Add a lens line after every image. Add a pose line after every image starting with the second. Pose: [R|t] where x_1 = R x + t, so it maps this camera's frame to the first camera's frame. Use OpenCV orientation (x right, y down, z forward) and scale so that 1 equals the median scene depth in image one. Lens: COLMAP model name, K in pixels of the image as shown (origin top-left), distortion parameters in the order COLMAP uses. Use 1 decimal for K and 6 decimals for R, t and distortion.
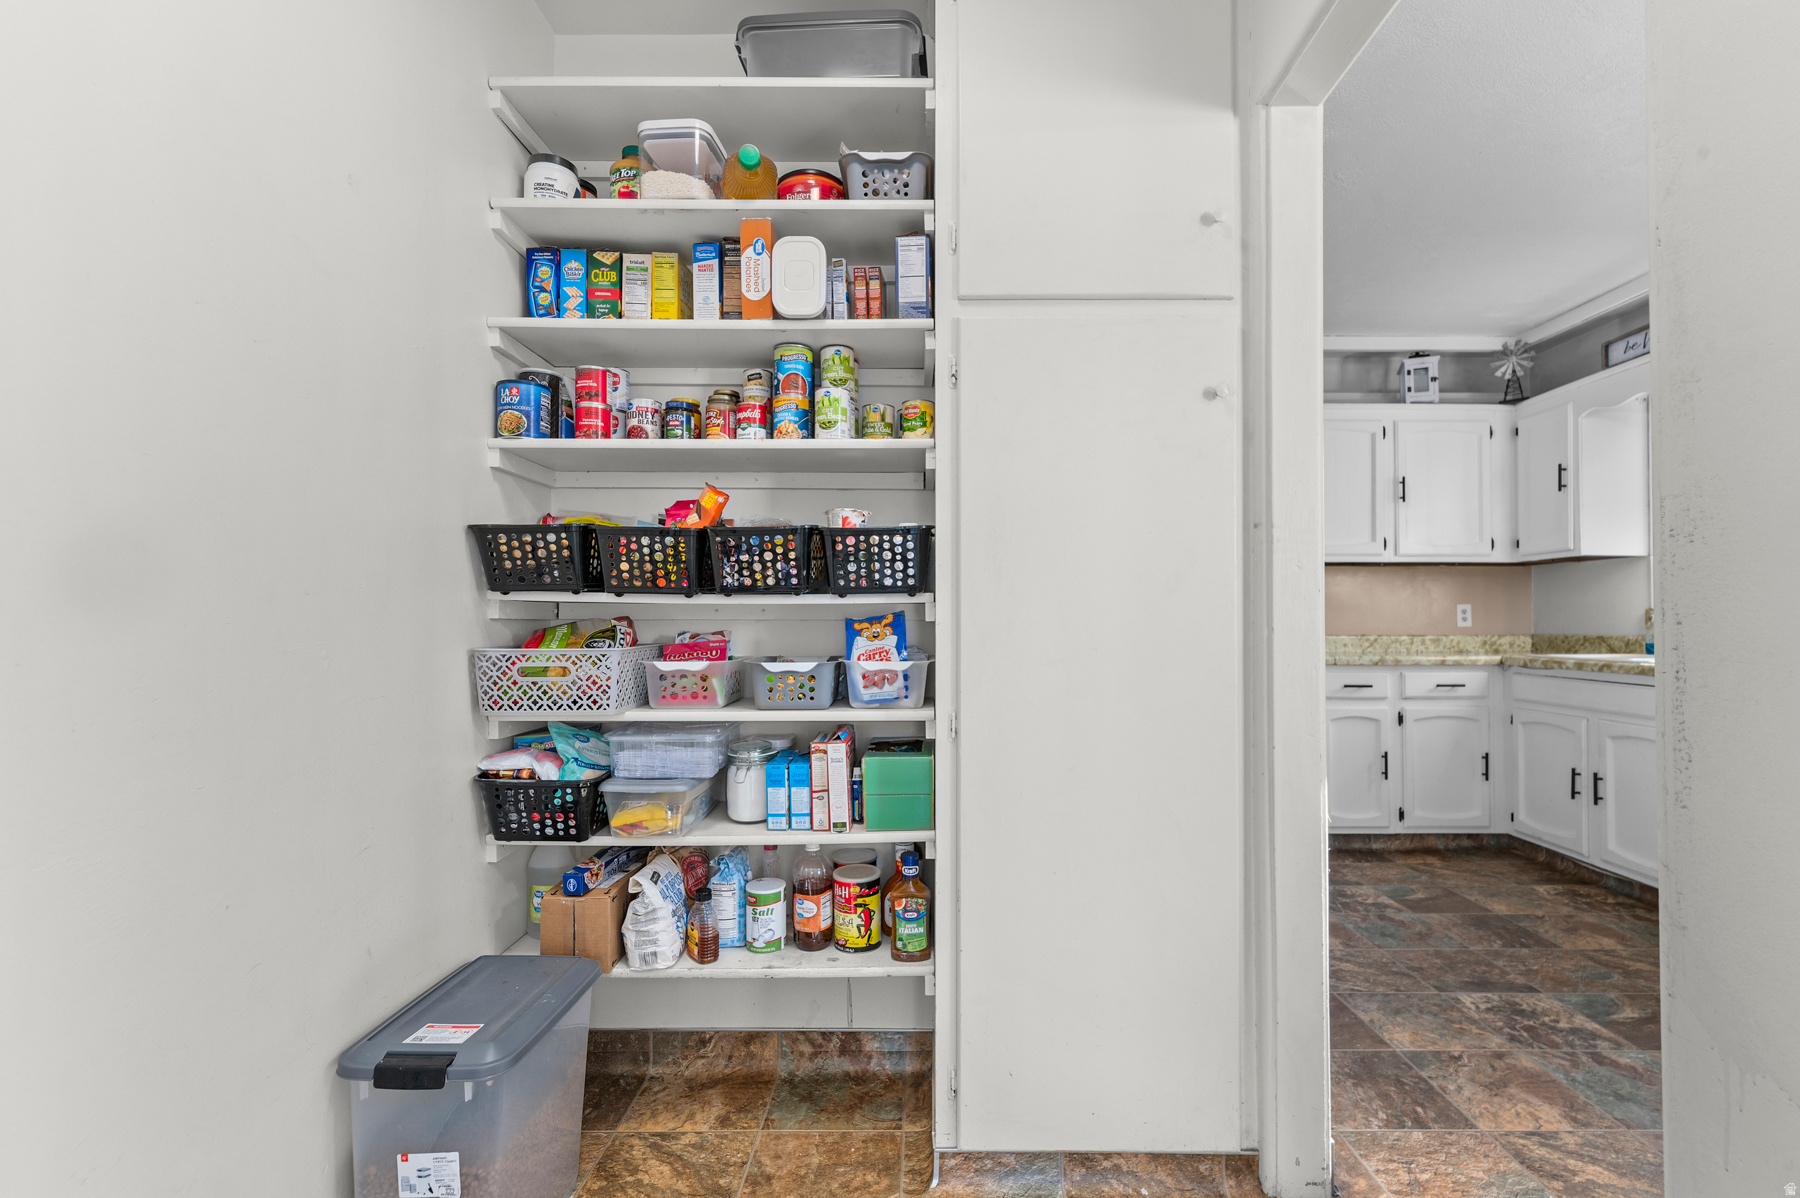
lens RADIAL K [[779.8, 0, 927.5], [0, 779.8, 612.1], [0, 0, 1]] dist [0.001267, 0.000051]
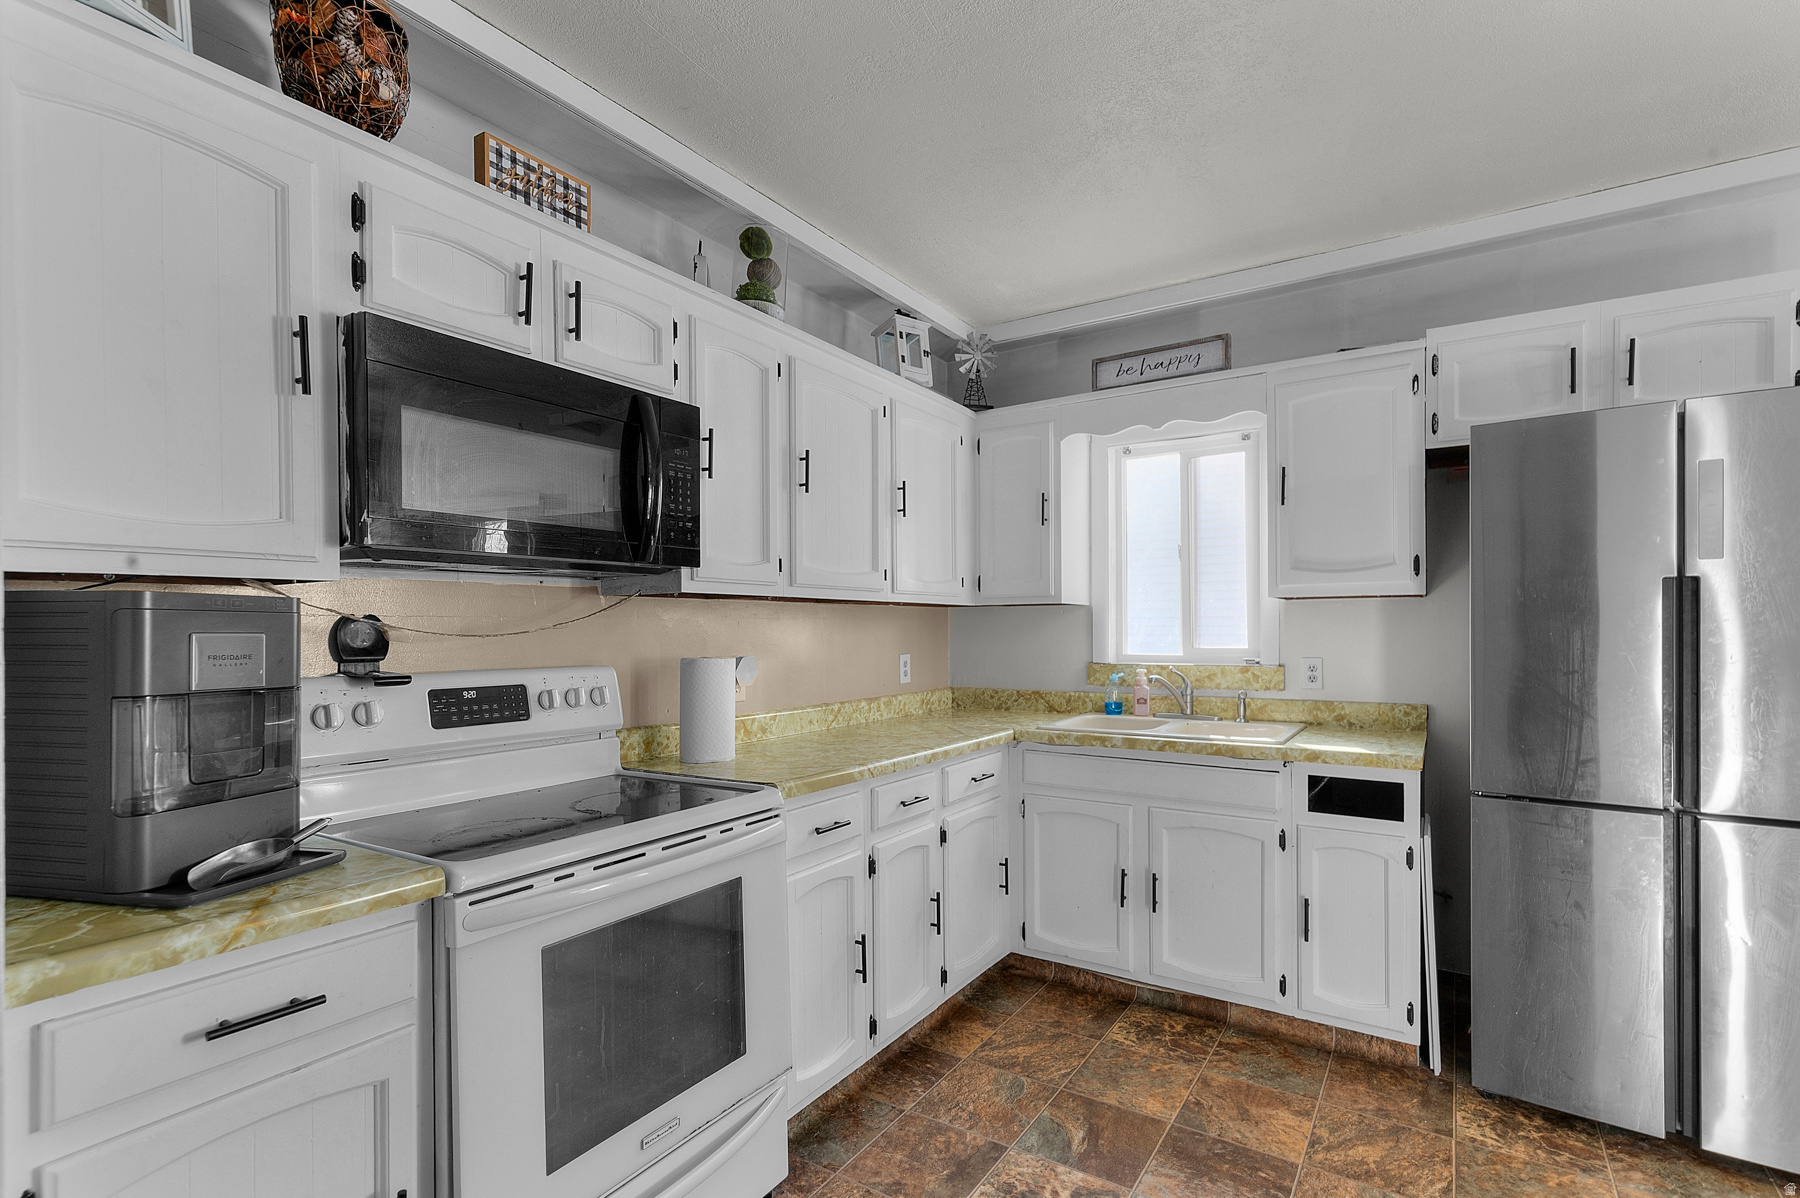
lens RADIAL K [[831.9, 0, 925.7], [0, 831.9, 632.9], [0, 0, 1]] dist [0.010387, -0.001917]
pose [[0.532136, -0.007454, 0.846626, -0.014428], [-0.005024, 0.999916, 0.011962, -0.045743], [-0.846644, -0.010619, 0.532054, 0.581696]]
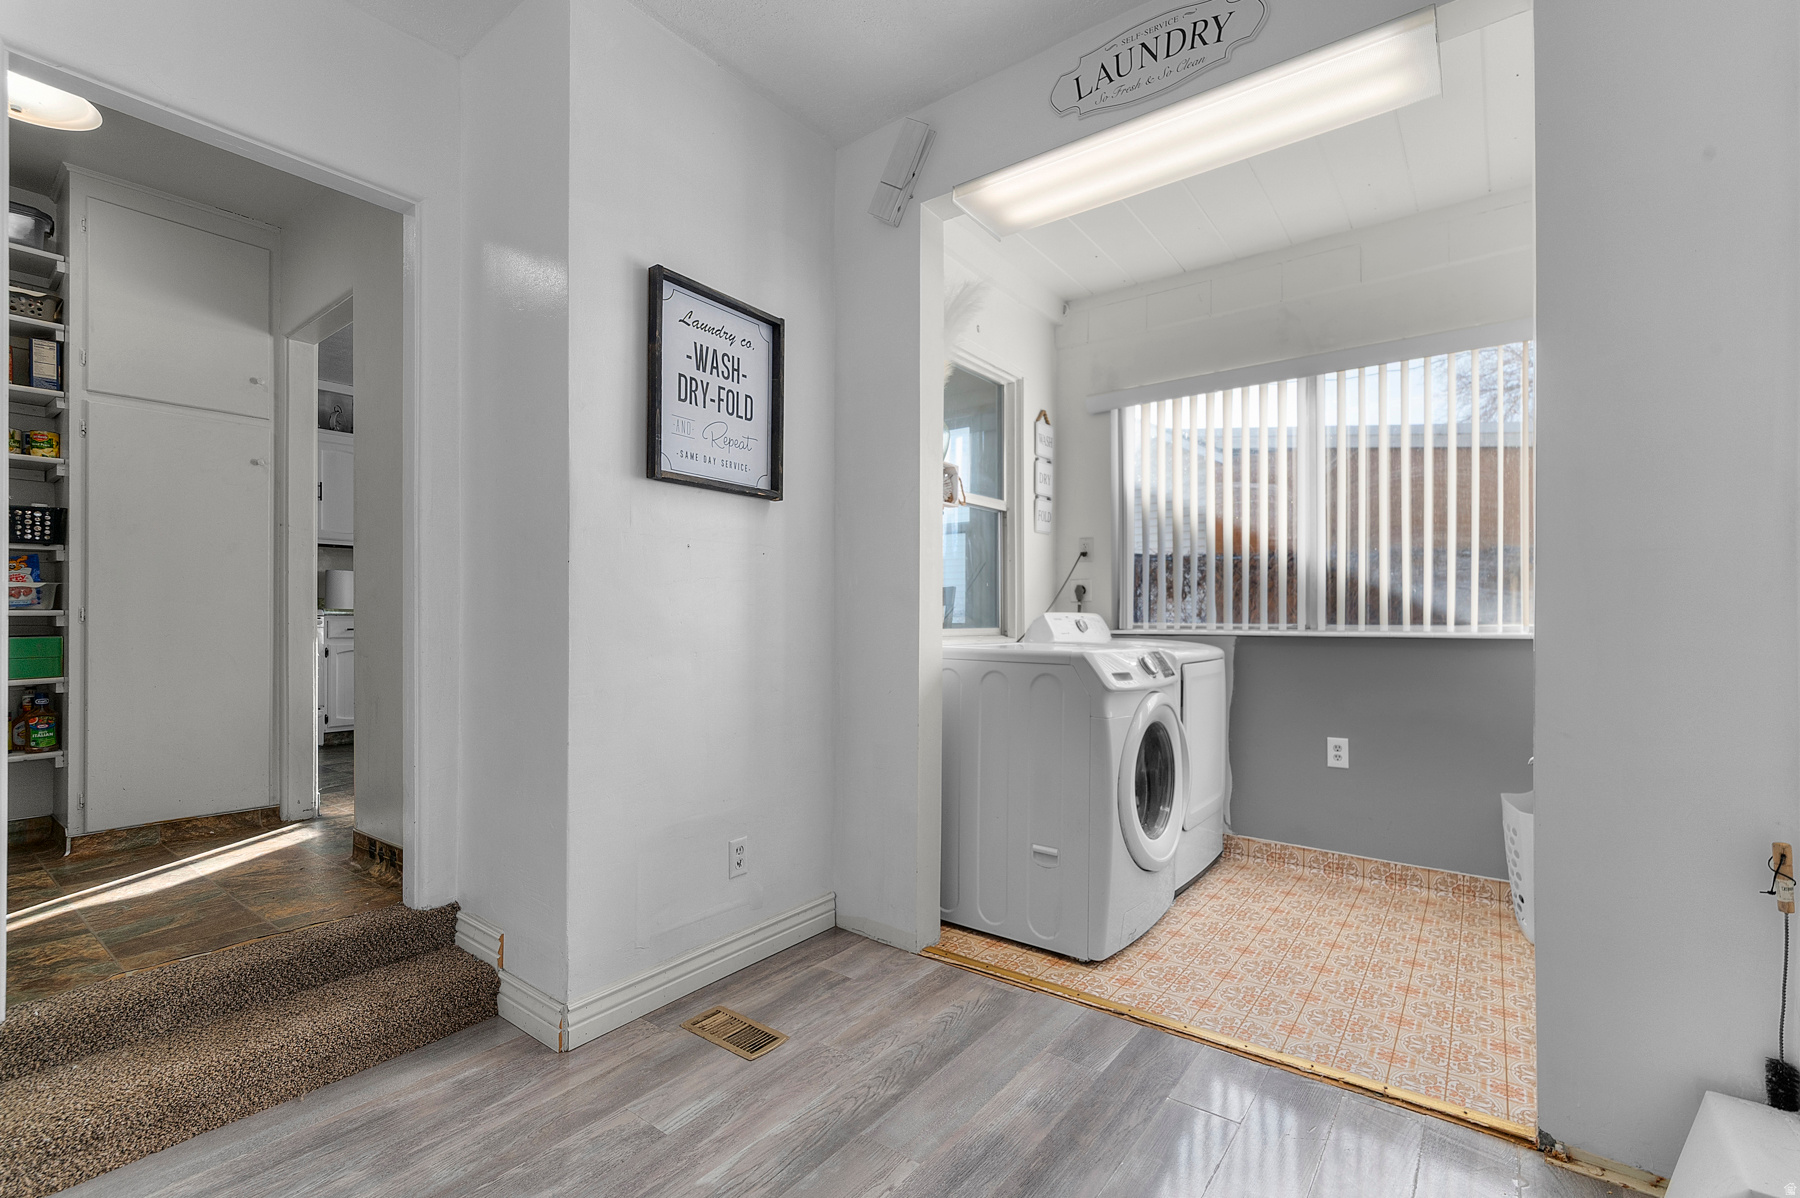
lens RADIAL K [[779.8, 0, 910.7], [0, 779.8, 615.4], [0, 0, 1]] dist [0.001267, 0.000051]
pose [[0.598640, 0.002252, 0.801015, -0.280850], [-0.012973, 0.999892, 0.006885, 0.106178], [-0.800913, -0.014513, 0.598605, -1.748984]]
